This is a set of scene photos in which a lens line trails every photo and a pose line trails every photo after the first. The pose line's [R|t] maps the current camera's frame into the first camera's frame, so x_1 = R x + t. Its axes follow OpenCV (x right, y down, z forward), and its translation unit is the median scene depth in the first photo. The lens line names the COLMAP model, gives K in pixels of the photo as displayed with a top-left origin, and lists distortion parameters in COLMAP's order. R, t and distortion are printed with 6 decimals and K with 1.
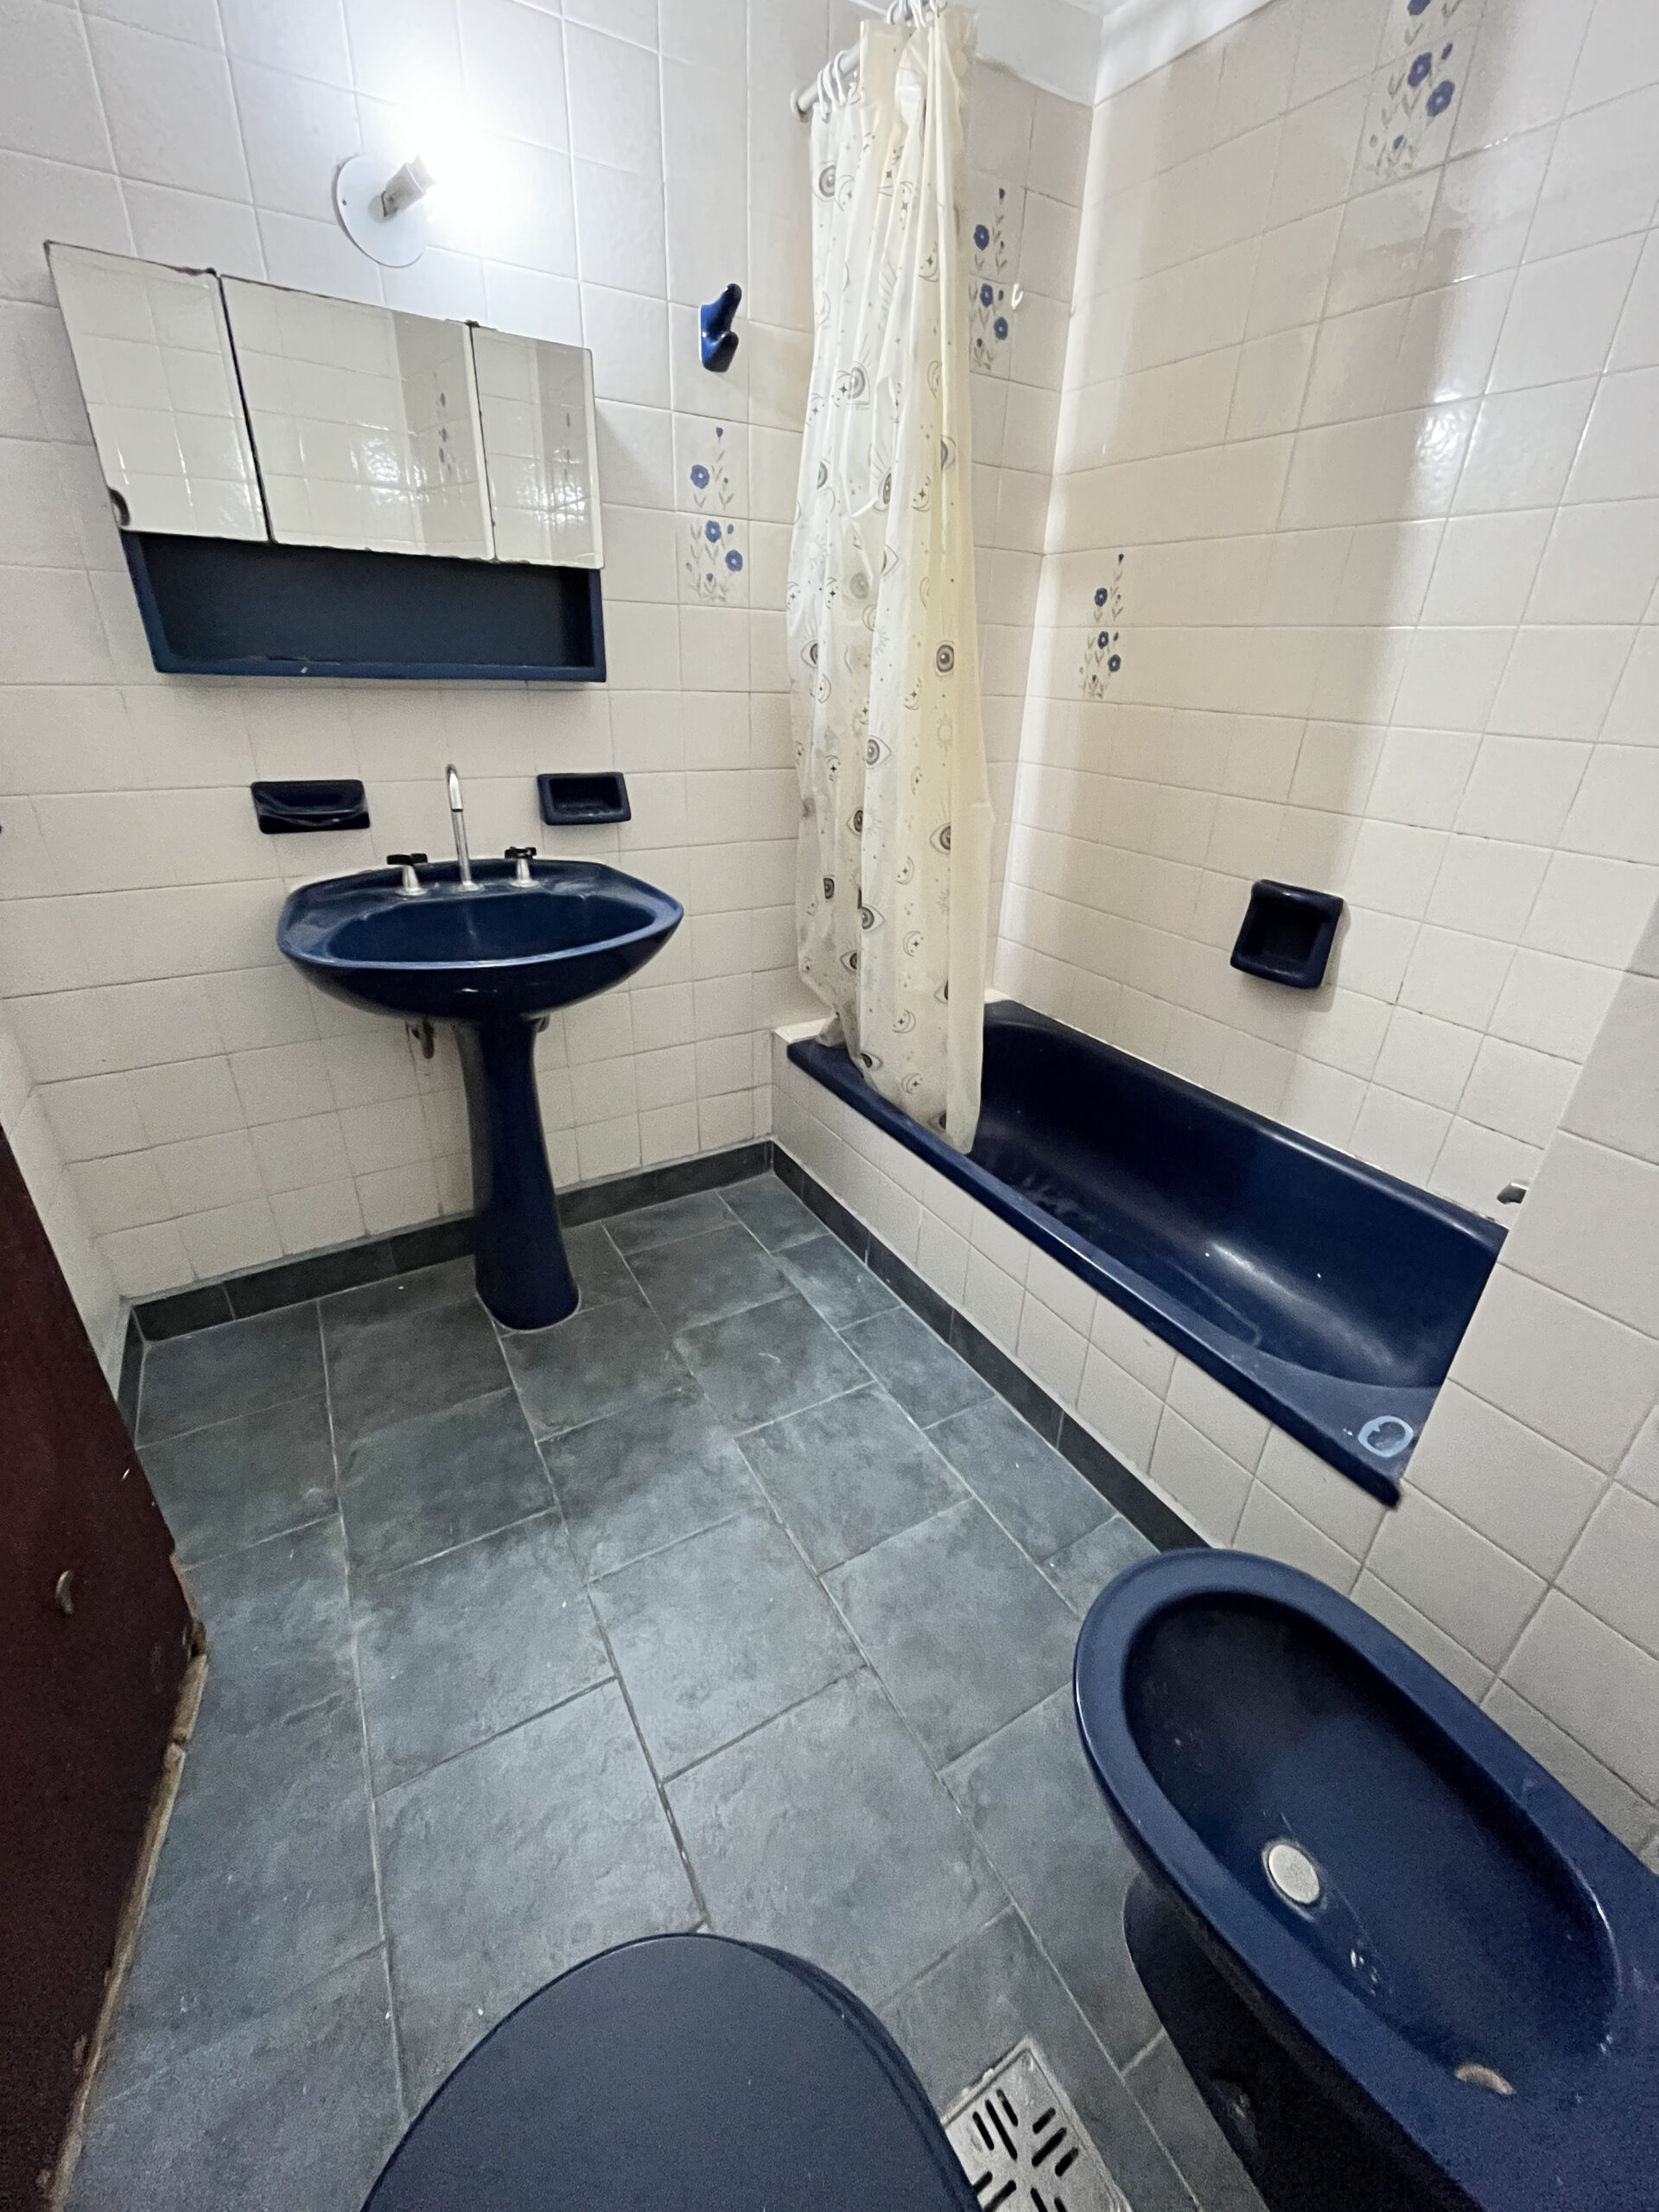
lens RADIAL K [[895.7, 0, 826.3], [0, 895.7, 1089.1], [0, 0, 1]] dist [-0.004266, 0.000950]
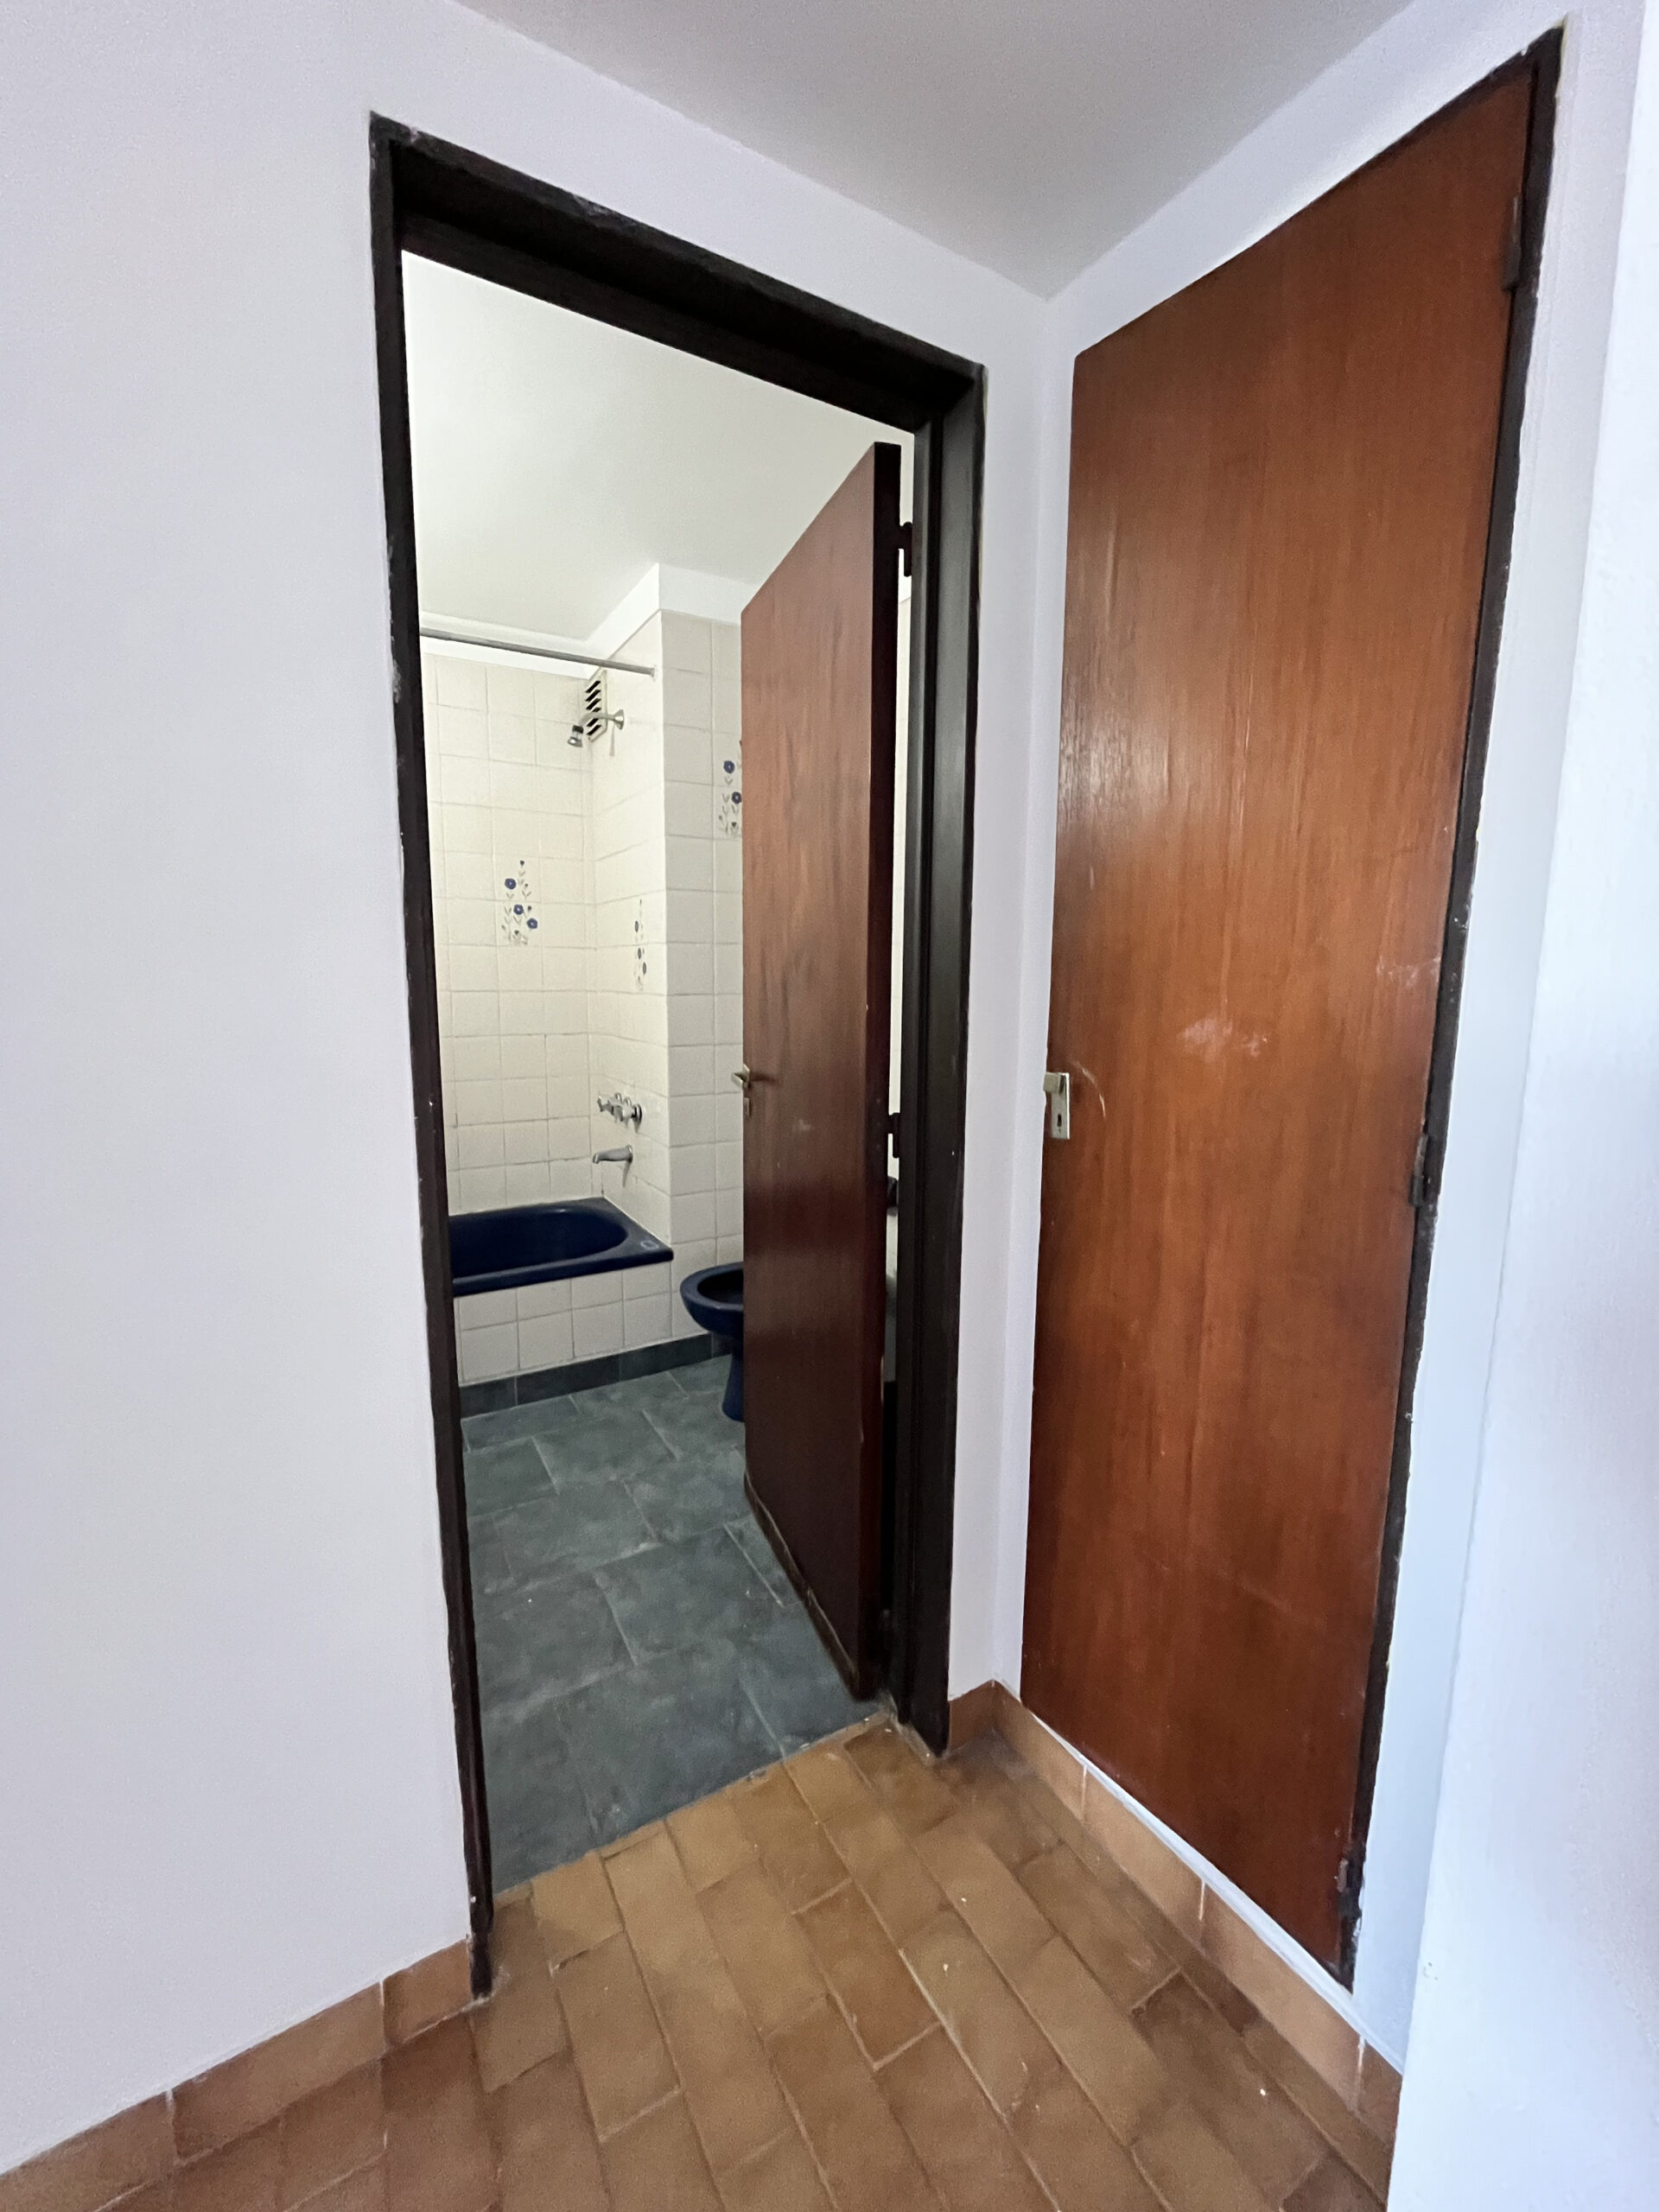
lens RADIAL K [[895.7, 0, 827.9], [0, 895.7, 1108.3], [0, 0, 1]] dist [-0.004266, 0.000950]
pose [[0.010506, -0.175540, 0.984416, -1.487643], [0.431012, 0.889117, 0.153947, -0.095198], [-0.902285, 0.422678, 0.085001, 0.165355]]
